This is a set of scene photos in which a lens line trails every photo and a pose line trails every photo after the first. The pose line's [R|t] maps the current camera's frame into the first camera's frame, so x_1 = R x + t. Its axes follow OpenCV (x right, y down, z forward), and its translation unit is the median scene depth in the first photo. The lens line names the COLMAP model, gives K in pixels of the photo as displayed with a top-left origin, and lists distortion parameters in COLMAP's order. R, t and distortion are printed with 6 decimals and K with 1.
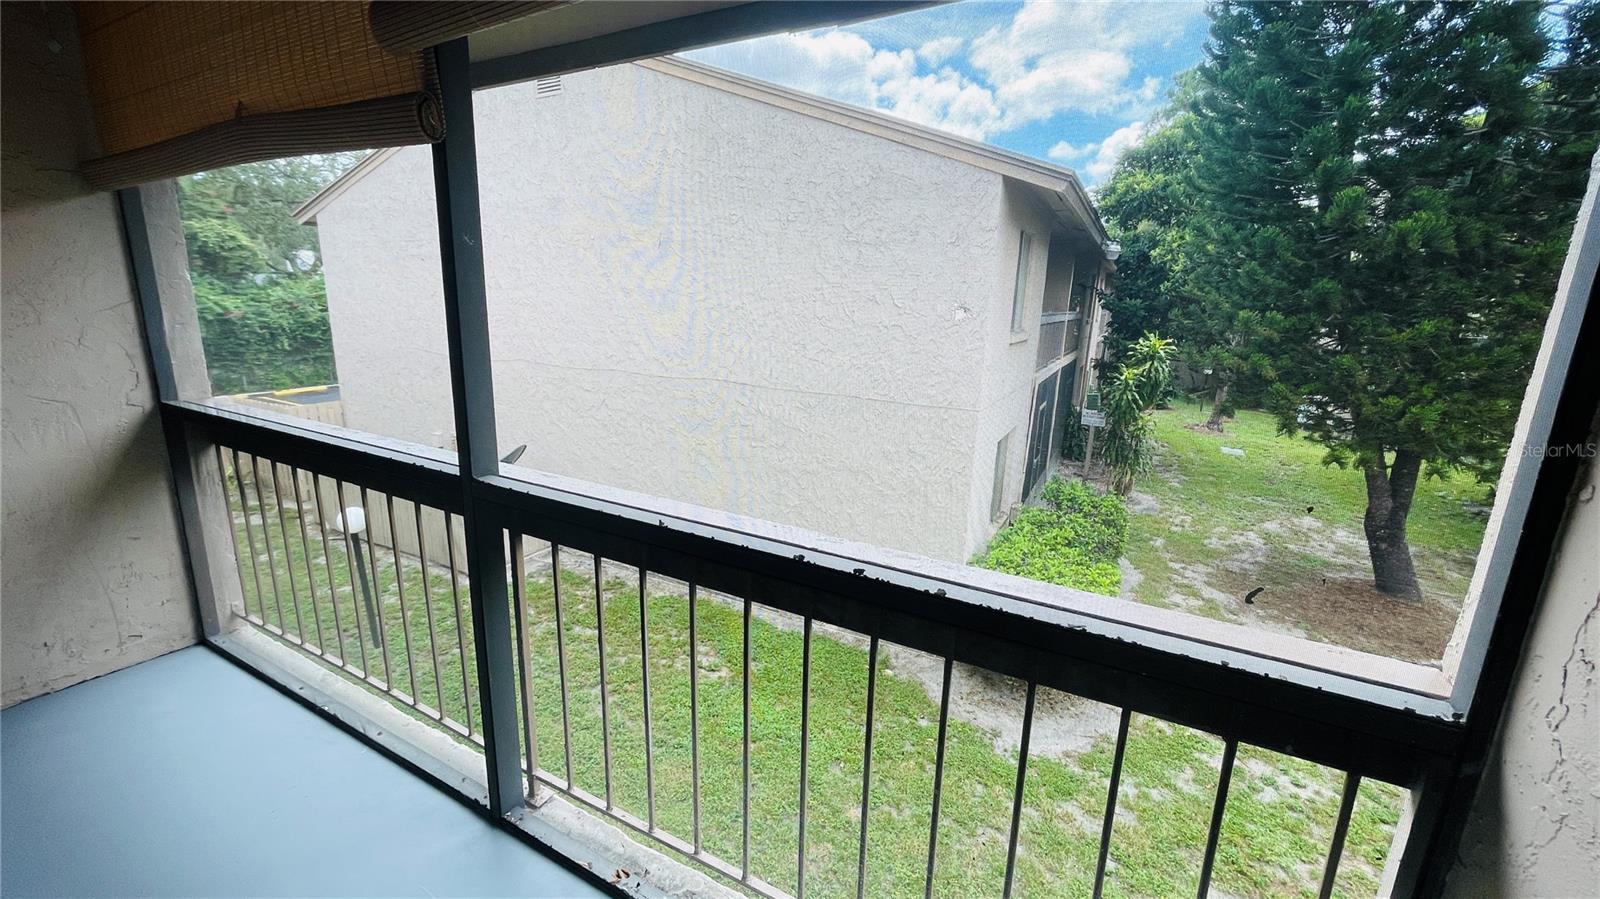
lens RADIAL K [[648.8, 0, 796.3], [0, 648.8, 447.3], [0, 0, 1]] dist [-0.000560, 0.000383]
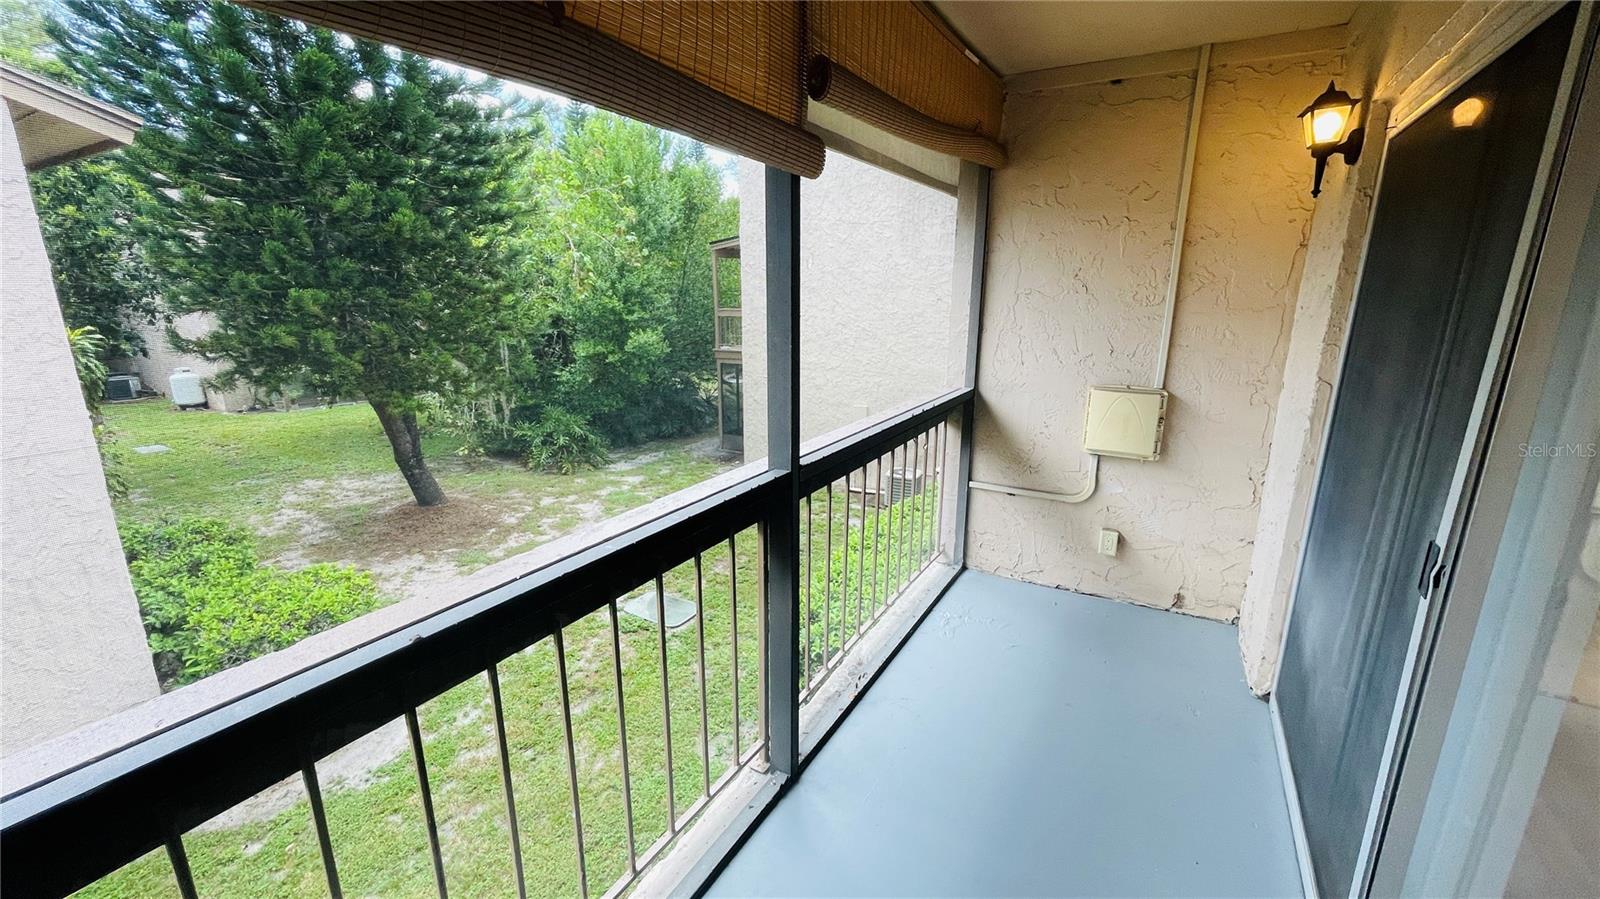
lens RADIAL K [[648.8, 0, 796.3], [0, 648.8, 447.3], [0, 0, 1]] dist [-0.000560, 0.000383]
pose [[0.031299, -0.268609, 0.962741, -0.247883], [0.224614, 0.940466, 0.255092, -0.043158], [-0.973945, 0.208261, 0.089769, 0.139345]]
